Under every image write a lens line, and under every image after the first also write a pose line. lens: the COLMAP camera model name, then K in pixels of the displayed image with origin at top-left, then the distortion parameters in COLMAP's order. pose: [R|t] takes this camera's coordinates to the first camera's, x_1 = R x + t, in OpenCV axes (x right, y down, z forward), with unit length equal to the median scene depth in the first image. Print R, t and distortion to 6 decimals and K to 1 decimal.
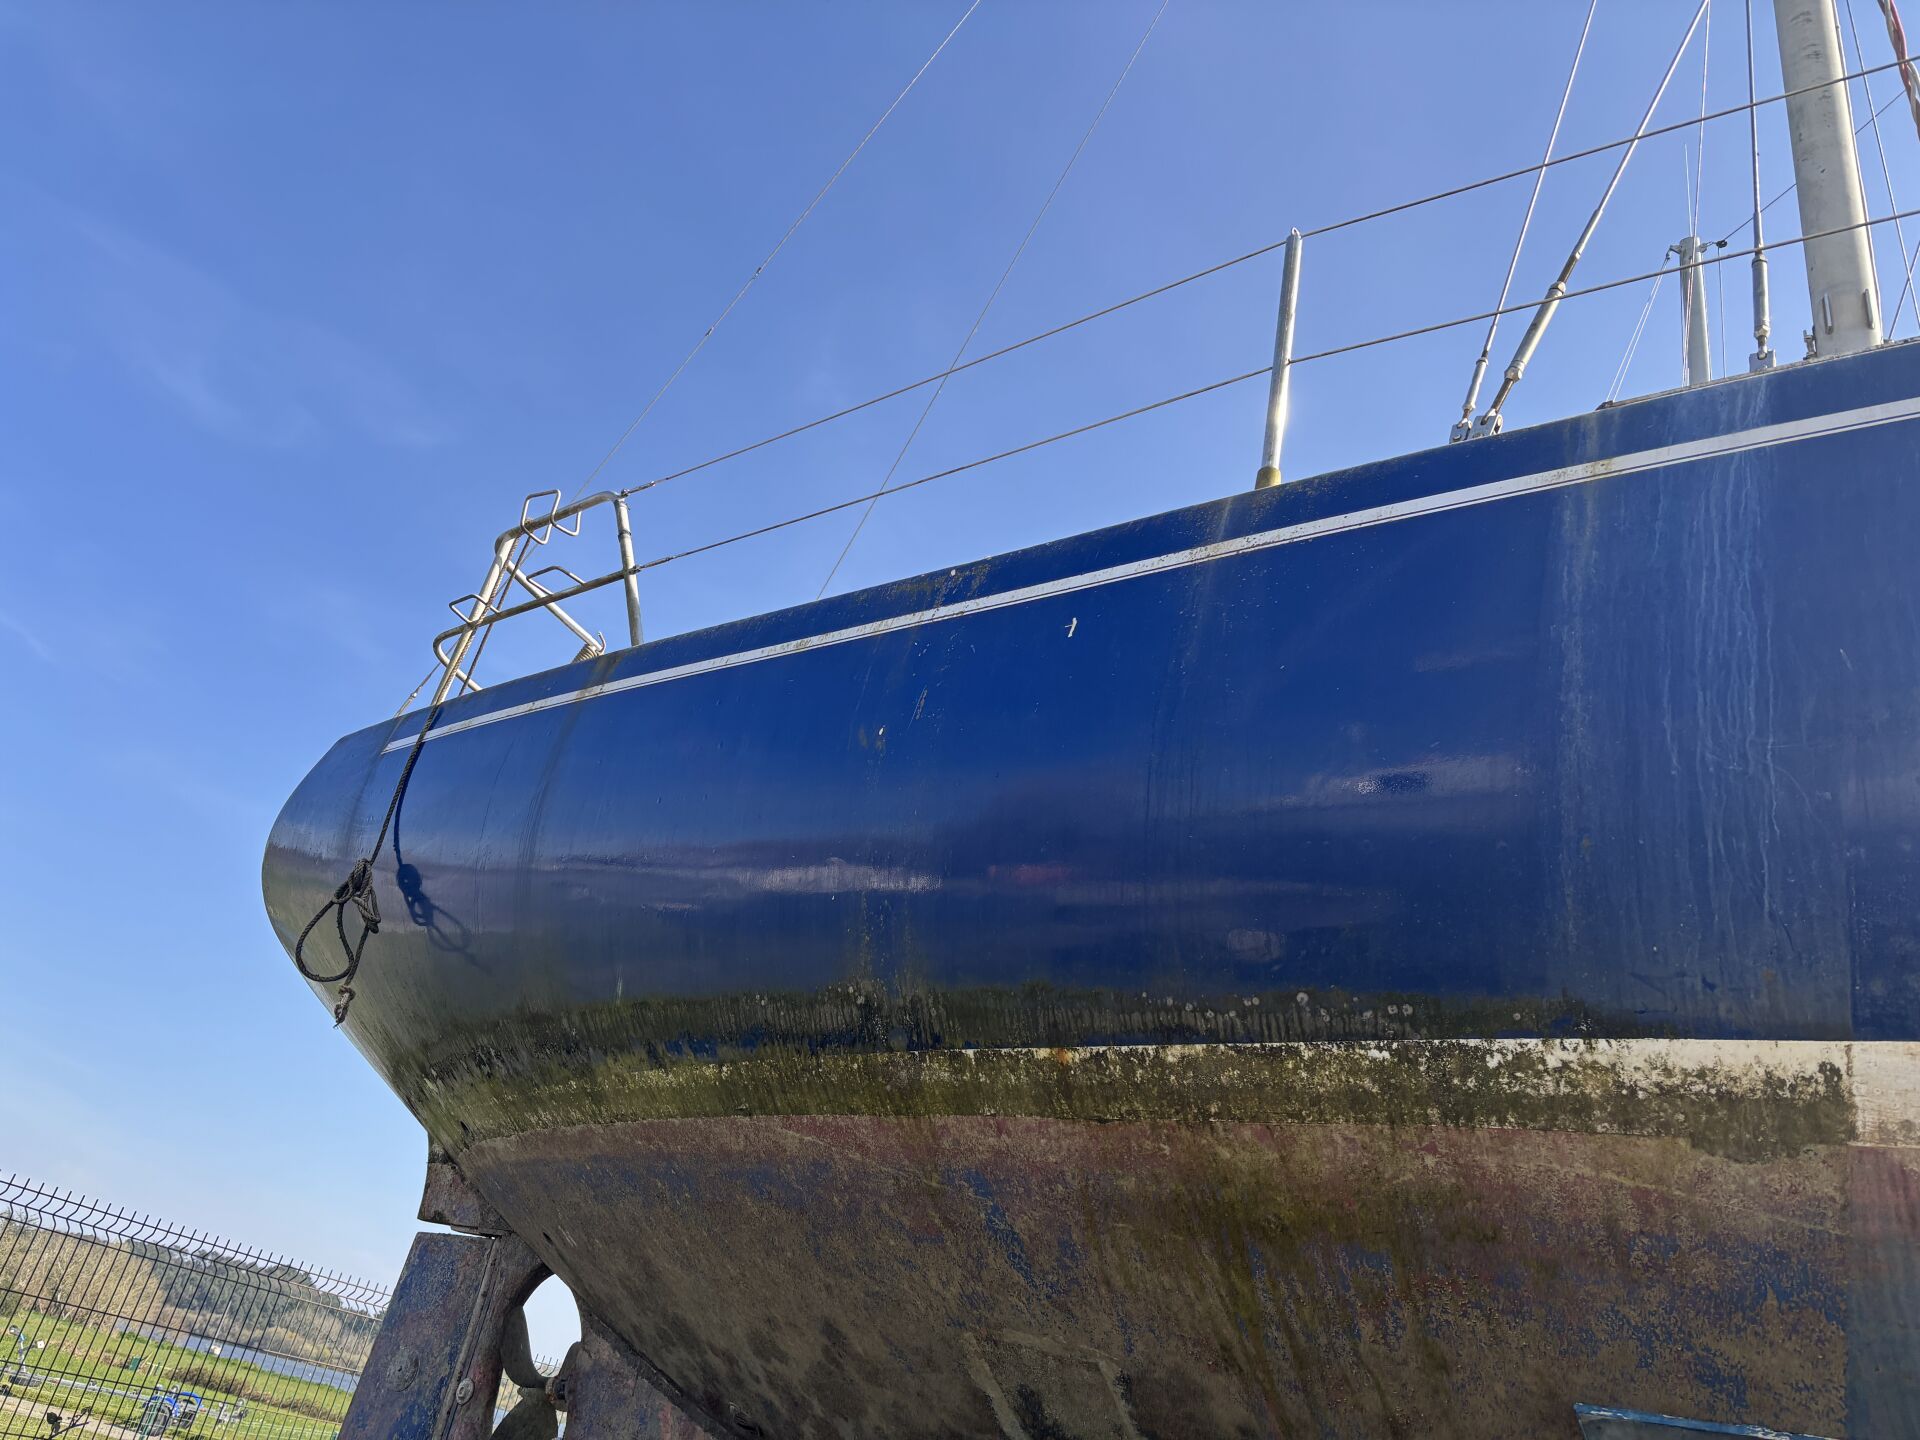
lens RADIAL K [[1435.2, 0, 976.0], [0, 1435.2, 731.0], [0, 0, 1]] dist [0.040655, -0.049698]
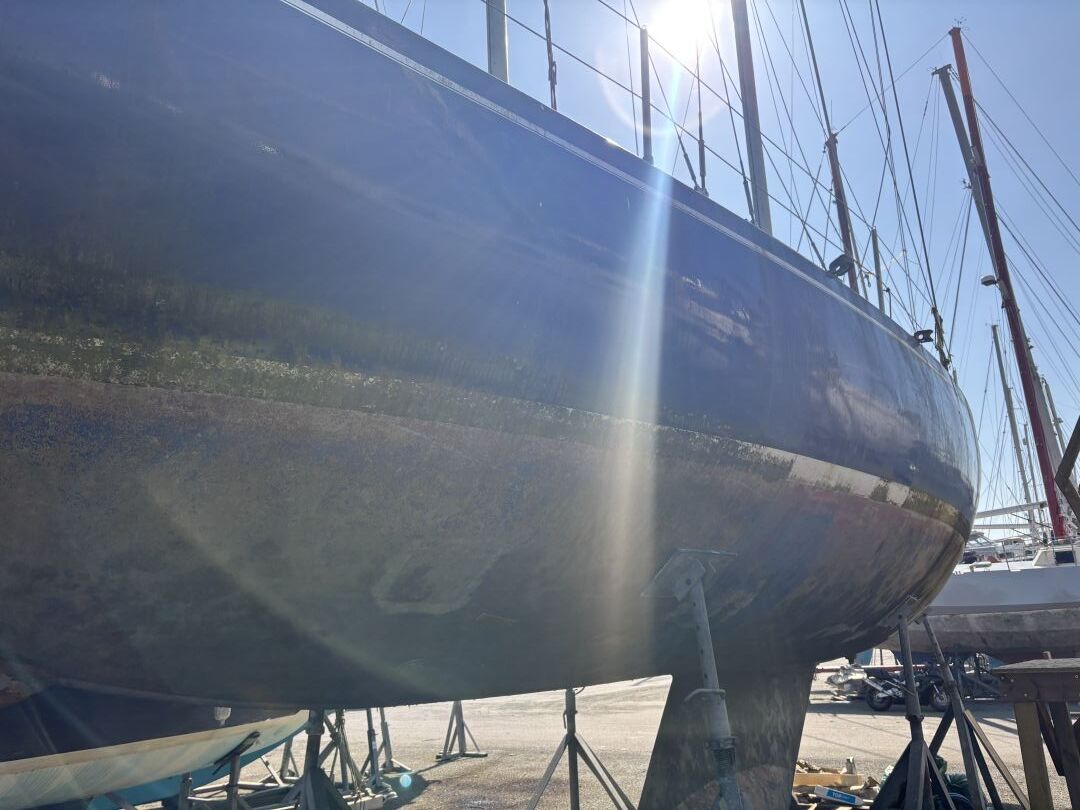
lens RADIAL K [[807.3, 0, 549.0], [0, 807.3, 411.2], [0, 0, 1]] dist [0.040655, -0.049698]
pose [[0.175569, 0.054102, 0.982979, -0.863800], [-0.391051, 0.920169, 0.019201, 0.173611], [-0.903468, -0.387766, 0.182710, 0.665473]]
